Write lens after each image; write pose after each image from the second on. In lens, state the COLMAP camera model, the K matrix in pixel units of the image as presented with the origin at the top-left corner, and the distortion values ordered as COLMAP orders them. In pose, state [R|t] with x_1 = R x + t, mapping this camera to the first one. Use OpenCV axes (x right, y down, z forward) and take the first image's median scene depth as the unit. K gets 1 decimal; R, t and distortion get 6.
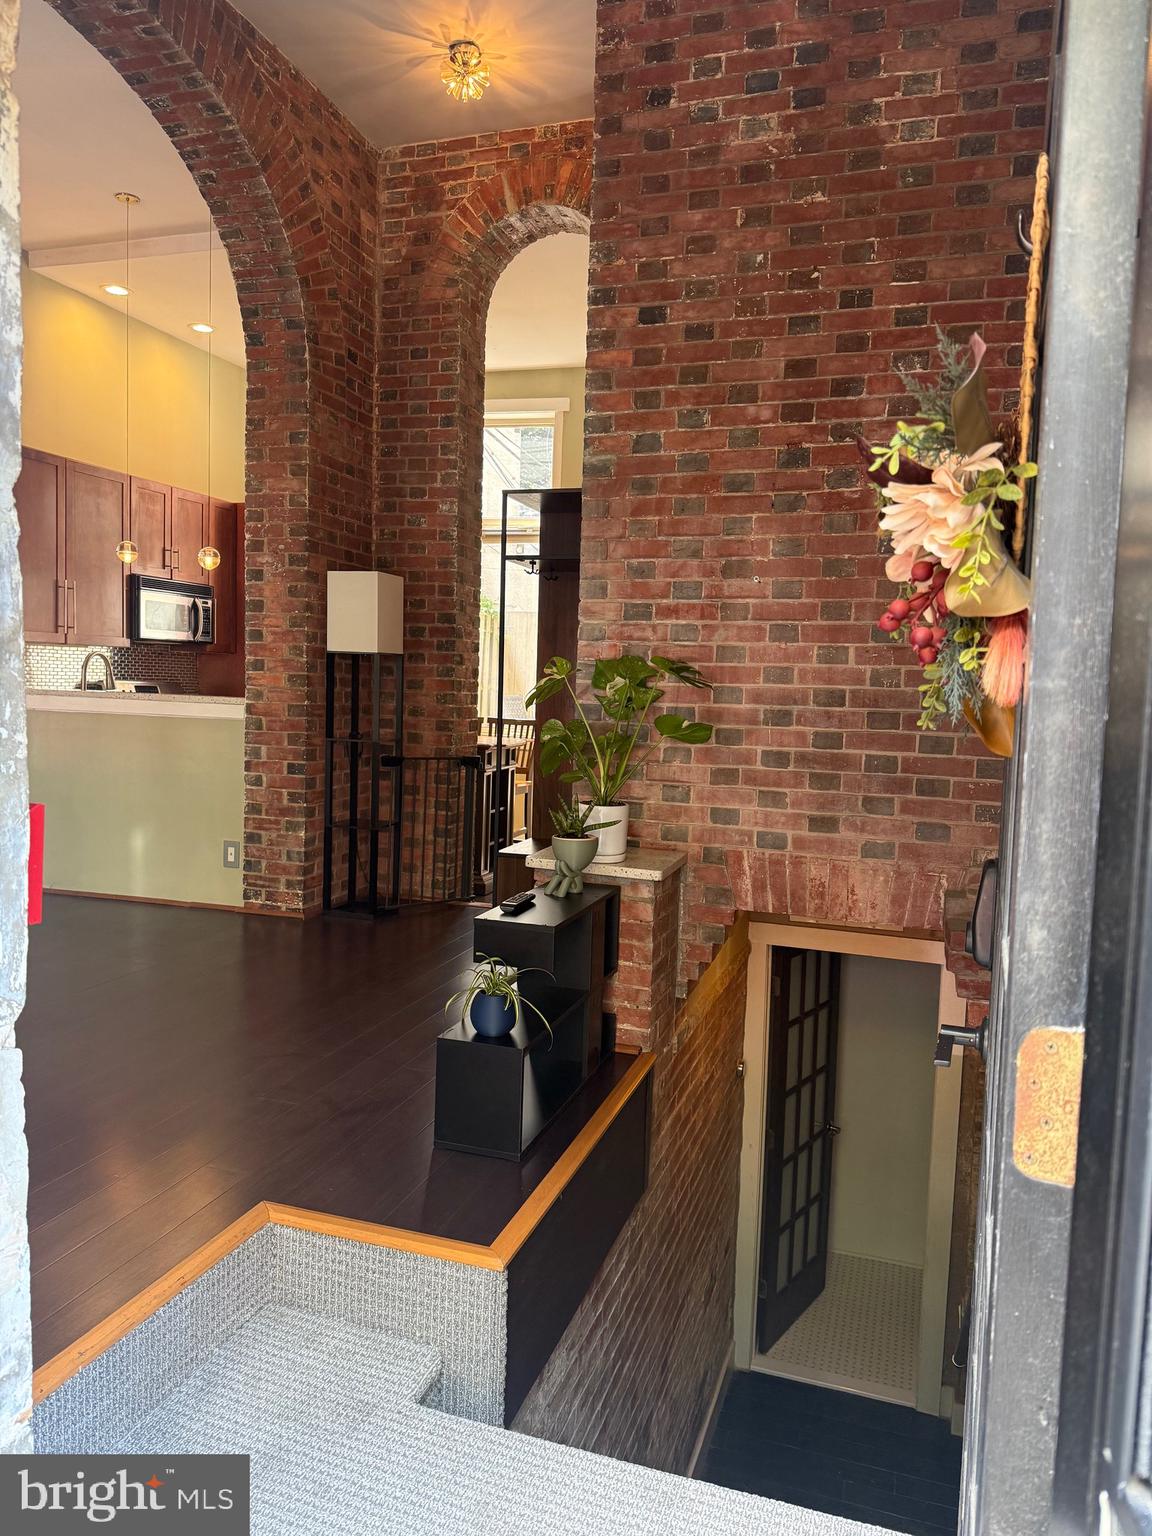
lens RADIAL K [[1074.1, 0, 583.5], [0, 1074.1, 765.1], [0, 0, 1]] dist [0.086597, -0.117382]
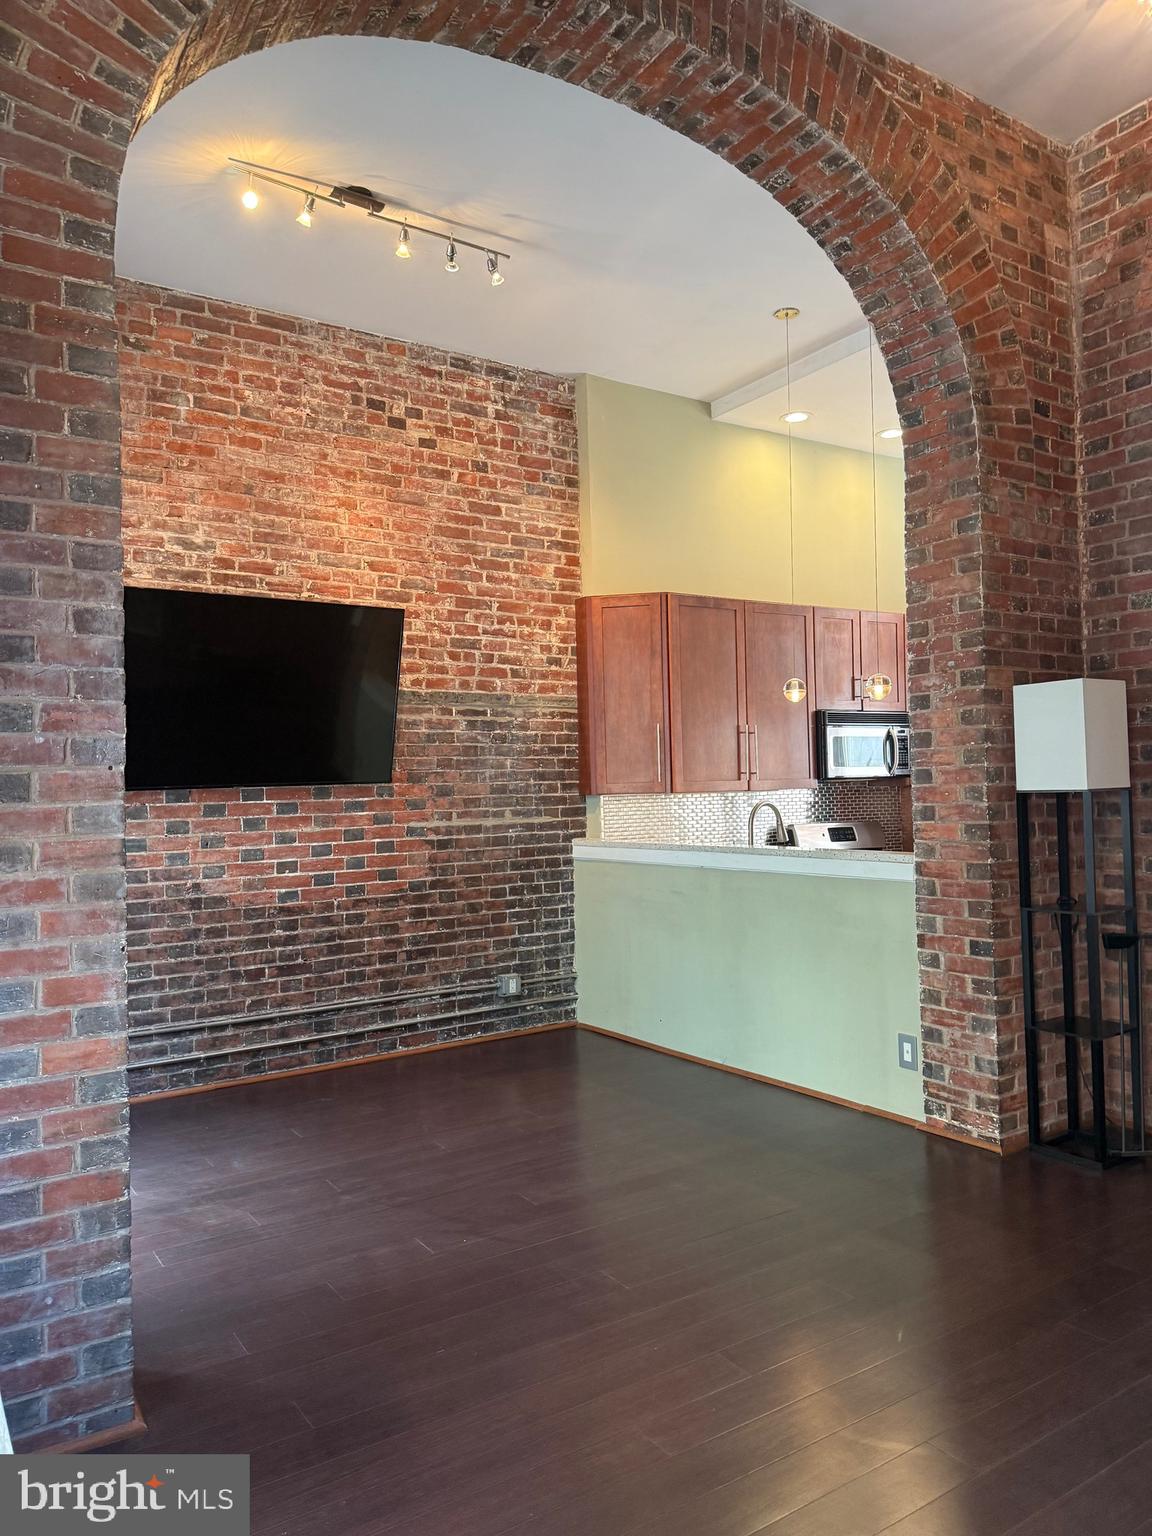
lens RADIAL K [[1074.1, 0, 574.4], [0, 1074.1, 771.8], [0, 0, 1]] dist [0.086597, -0.117382]
pose [[0.774348, -0.065751, -0.629335, 0.000873], [0.004966, 0.995187, -0.097863, -0.047011], [0.632741, 0.072655, 0.770948, 0.223331]]
